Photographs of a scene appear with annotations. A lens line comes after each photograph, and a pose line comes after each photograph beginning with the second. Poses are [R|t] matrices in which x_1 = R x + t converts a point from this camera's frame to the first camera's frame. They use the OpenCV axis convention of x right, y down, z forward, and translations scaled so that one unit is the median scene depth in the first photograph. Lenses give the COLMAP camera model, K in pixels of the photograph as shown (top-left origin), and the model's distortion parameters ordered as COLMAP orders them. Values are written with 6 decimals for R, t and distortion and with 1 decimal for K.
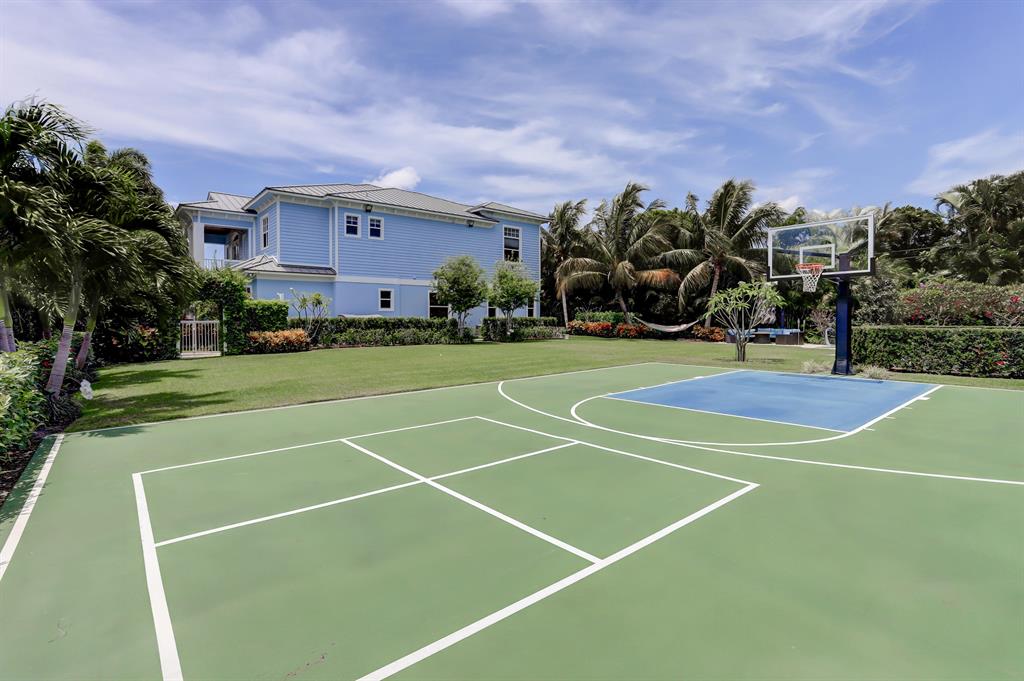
lens RADIAL K [[496.4, 0, 511.8], [0, 496.4, 337.4], [0, 0, 1]] dist [-0.073745, 0.041066]
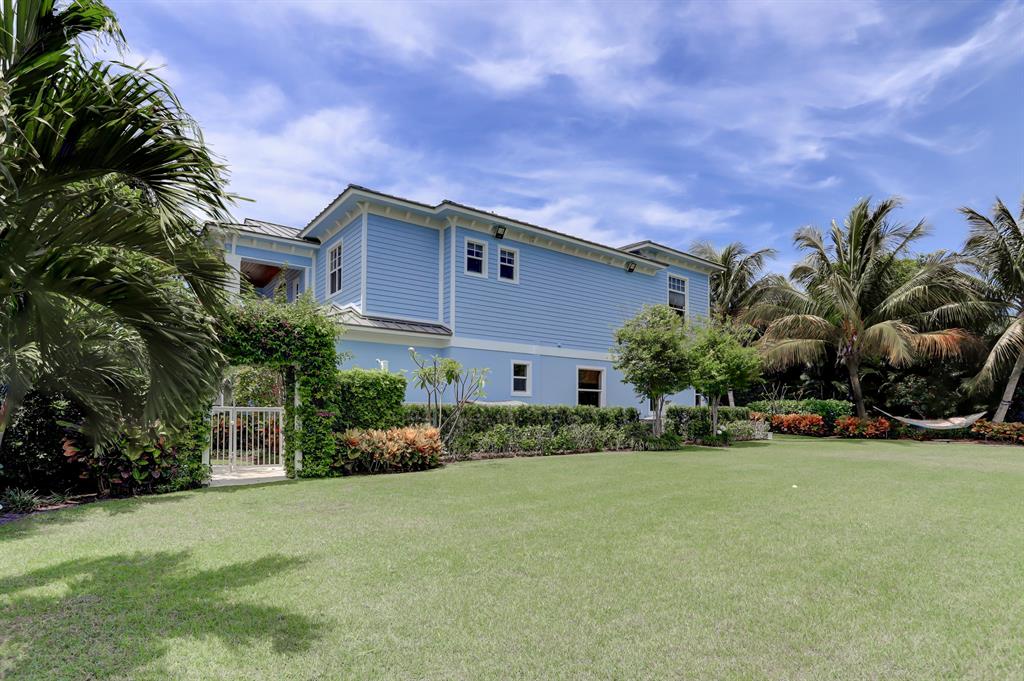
lens RADIAL K [[515.0, 0, 492.7], [0, 515.0, 397.9], [0, 0, 1]] dist [-0.070445, 0.025382]
pose [[0.998521, 0.002606, -0.054301, -0.243237], [-0.006171, 0.997827, -0.065593, -0.007257], [0.054012, 0.065831, 0.996368, 0.331844]]
